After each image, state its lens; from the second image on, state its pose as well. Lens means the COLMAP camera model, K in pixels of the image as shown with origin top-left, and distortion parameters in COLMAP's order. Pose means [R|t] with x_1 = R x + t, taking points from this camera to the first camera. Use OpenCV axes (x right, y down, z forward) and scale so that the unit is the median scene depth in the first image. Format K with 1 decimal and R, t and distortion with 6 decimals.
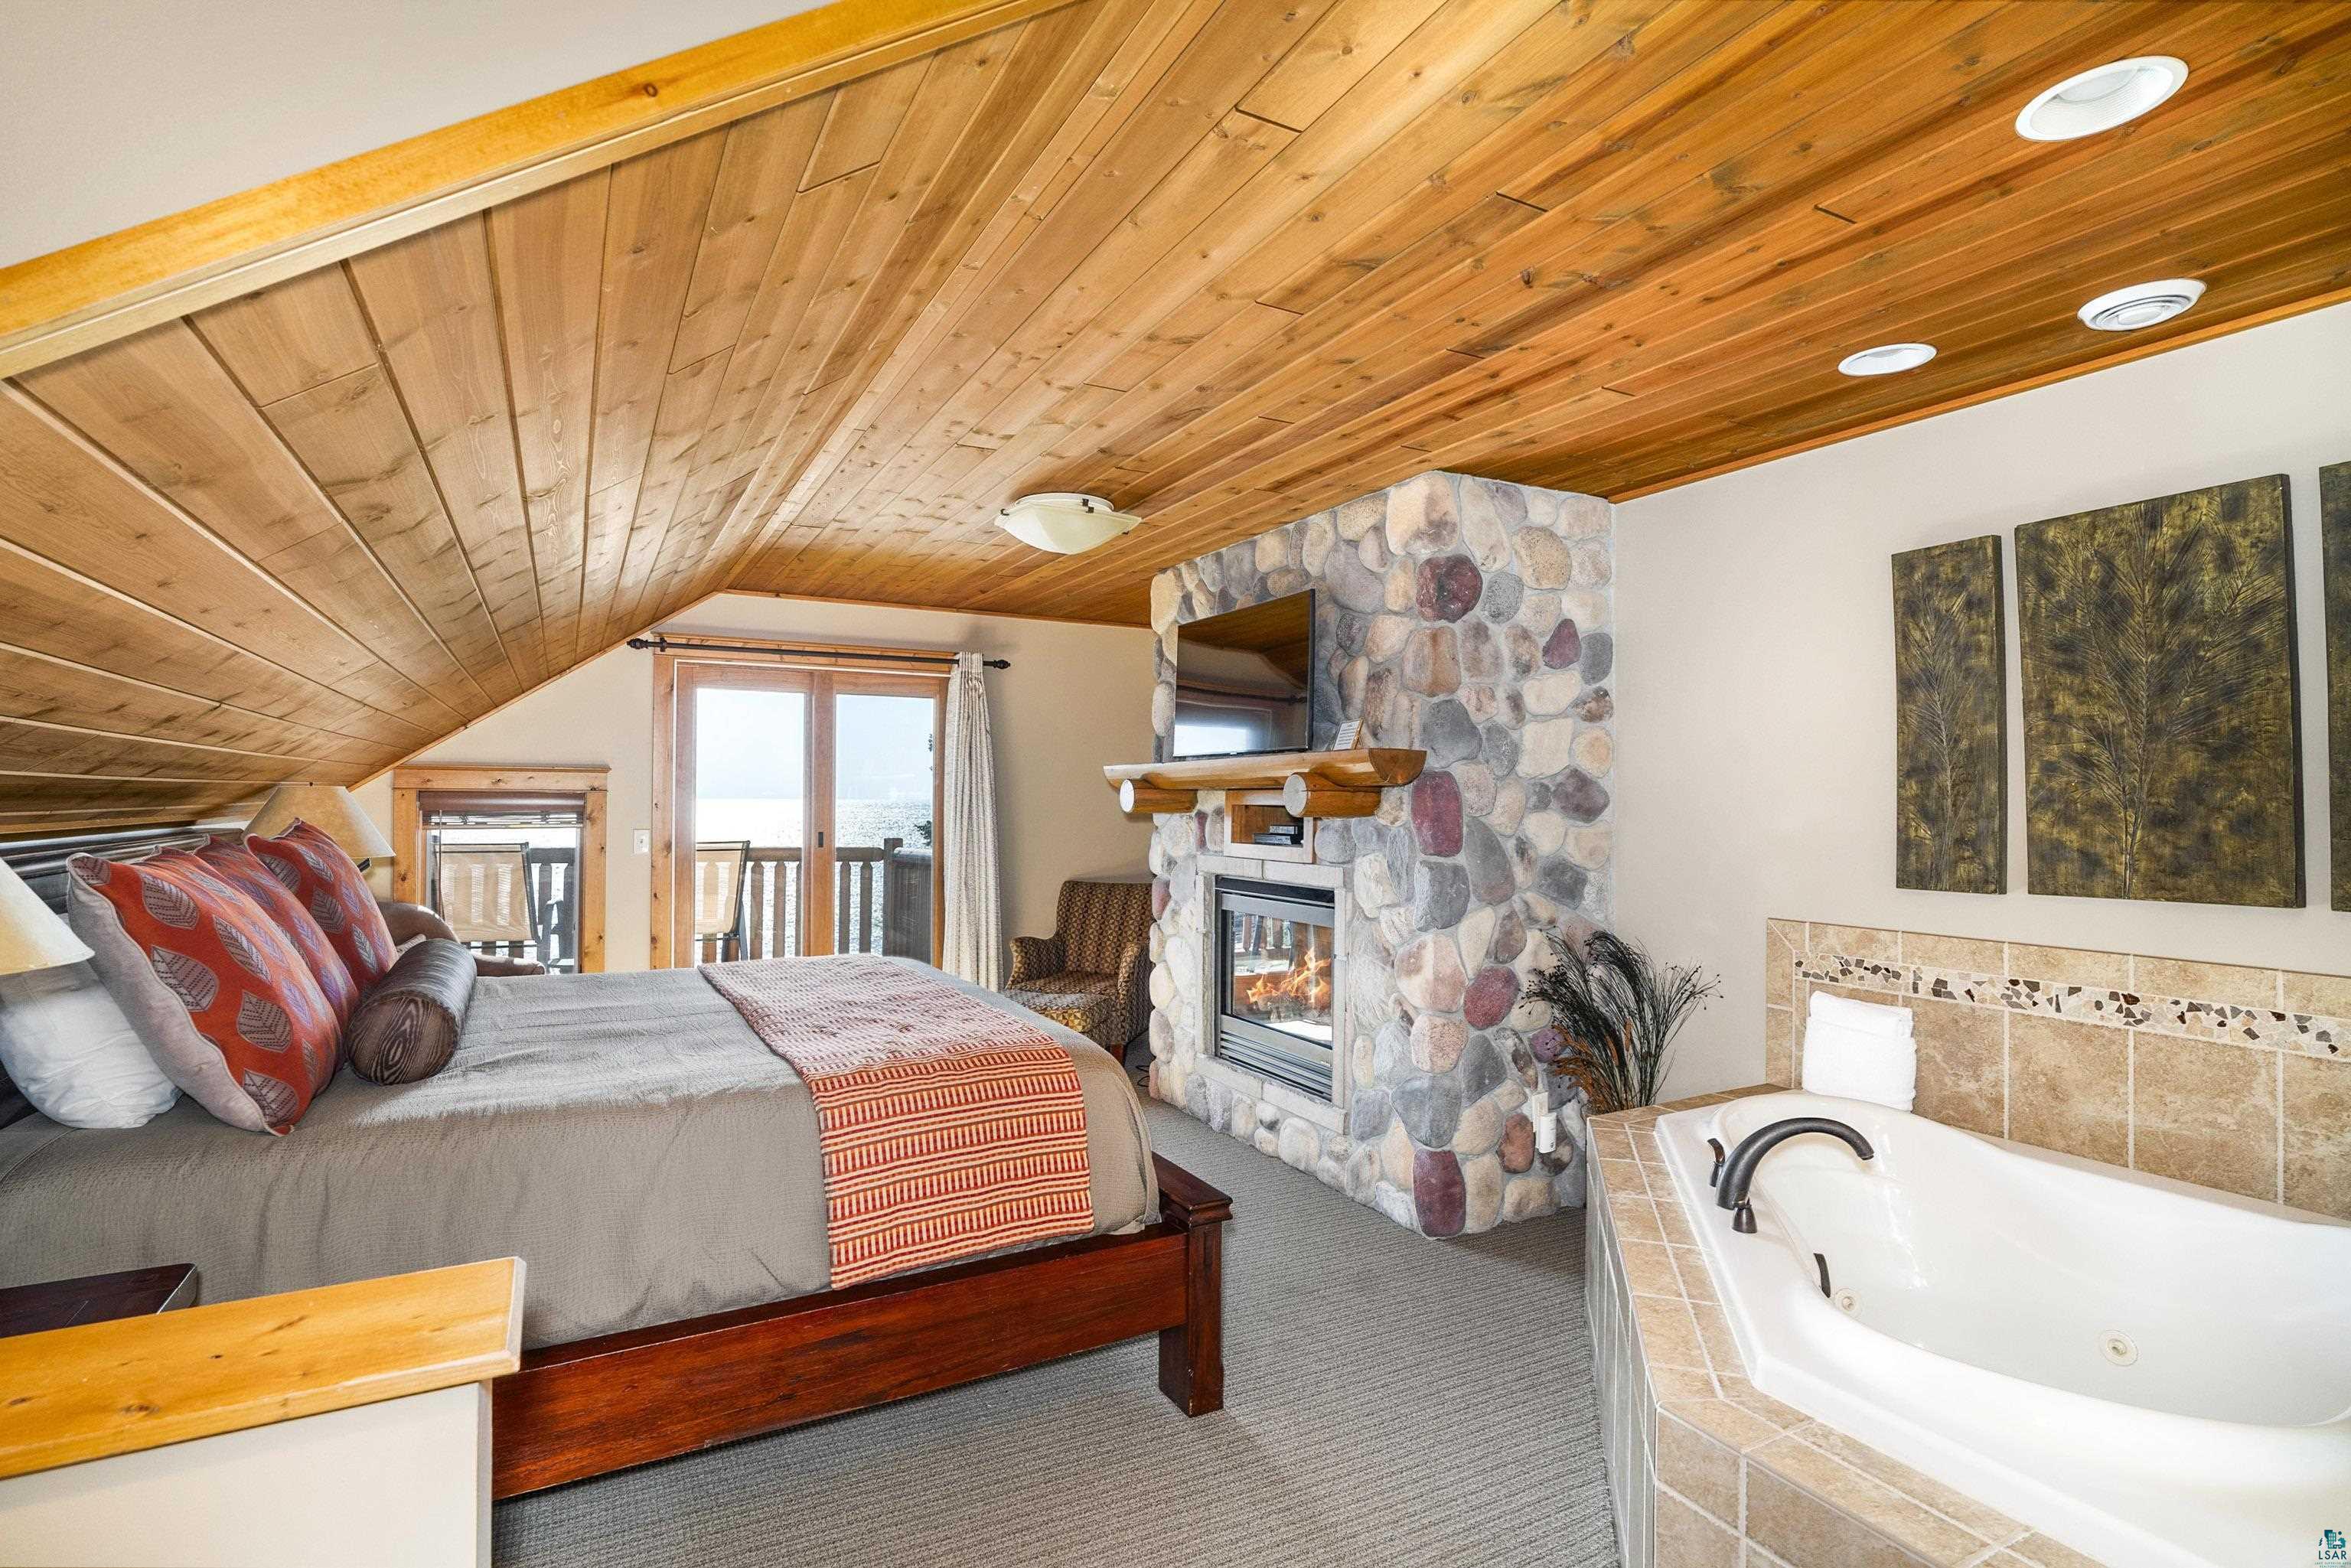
lens RADIAL K [[1100.2, 0, 1174.4], [0, 1100.2, 781.4], [0, 0, 1]] dist [-0.003247, -0.000343]
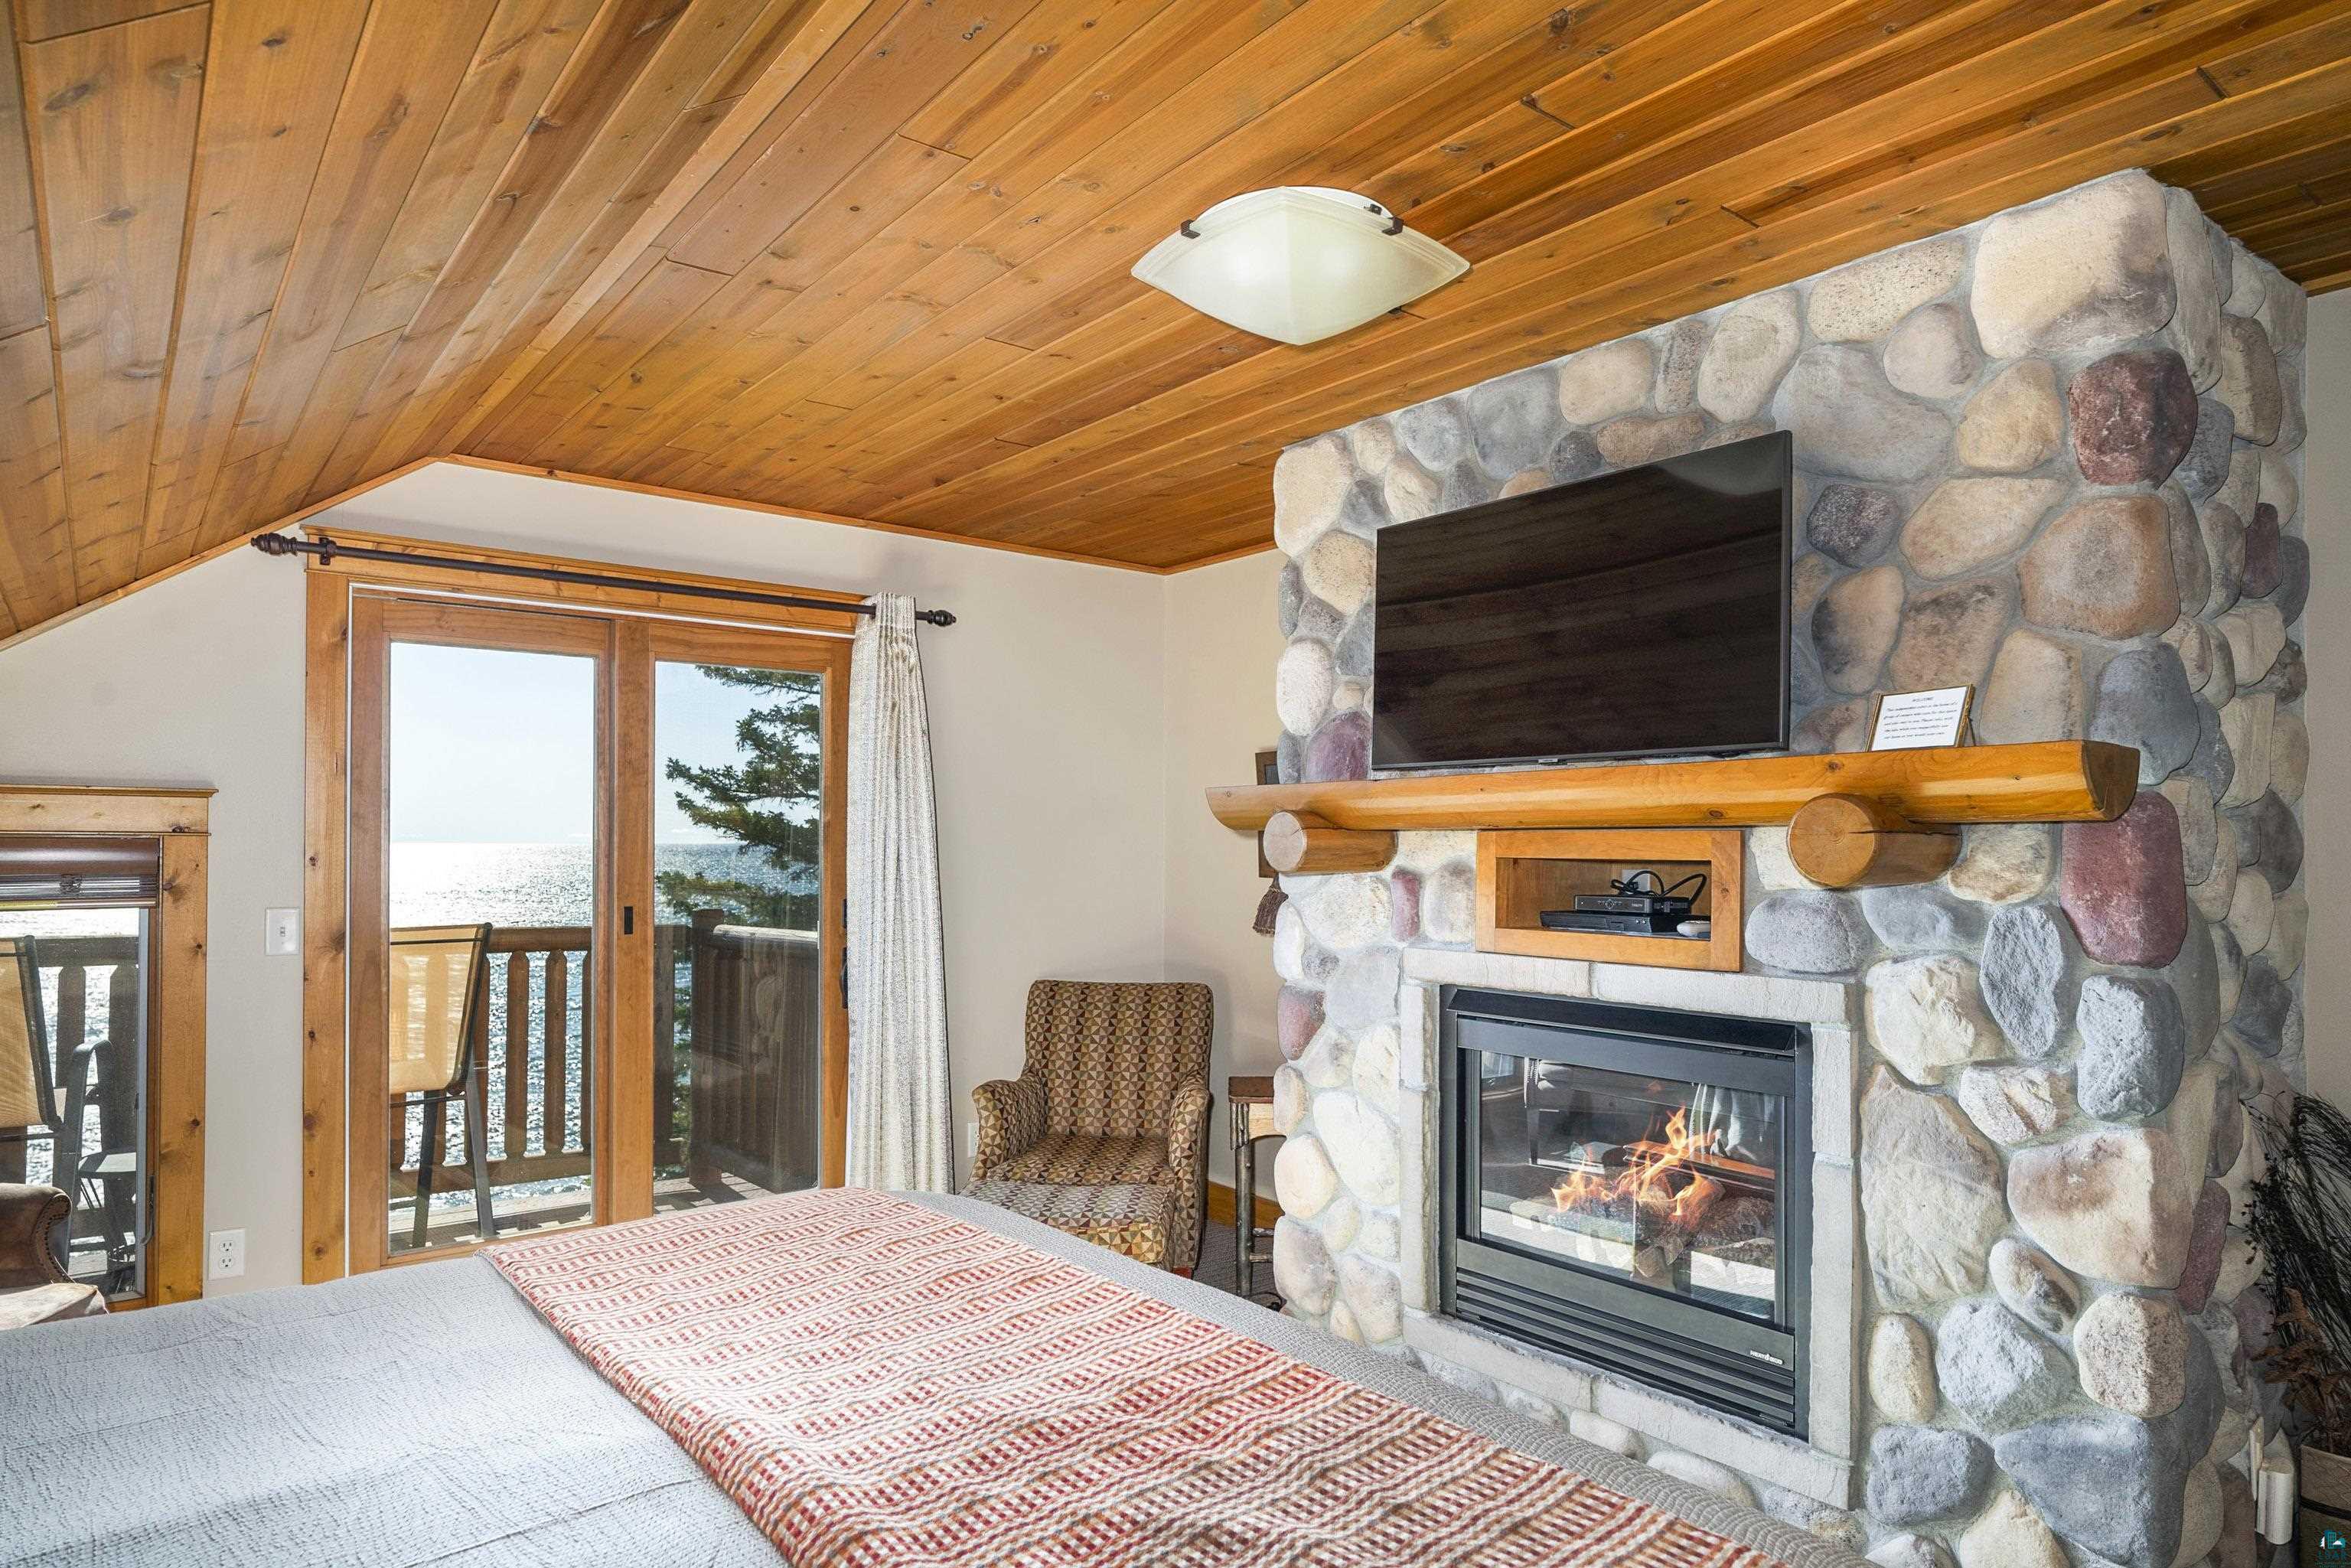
lens RADIAL K [[1339.8, 0, 1179.8], [0, 1339.8, 832.4], [0, 0, 1]] dist [-0.002140, 0.005042]
pose [[0.985566, 0.000237, 0.169292, -0.398898], [-0.001634, 0.999966, 0.008117, 0.006564], [-0.169284, -0.008276, 0.985532, 0.700162]]
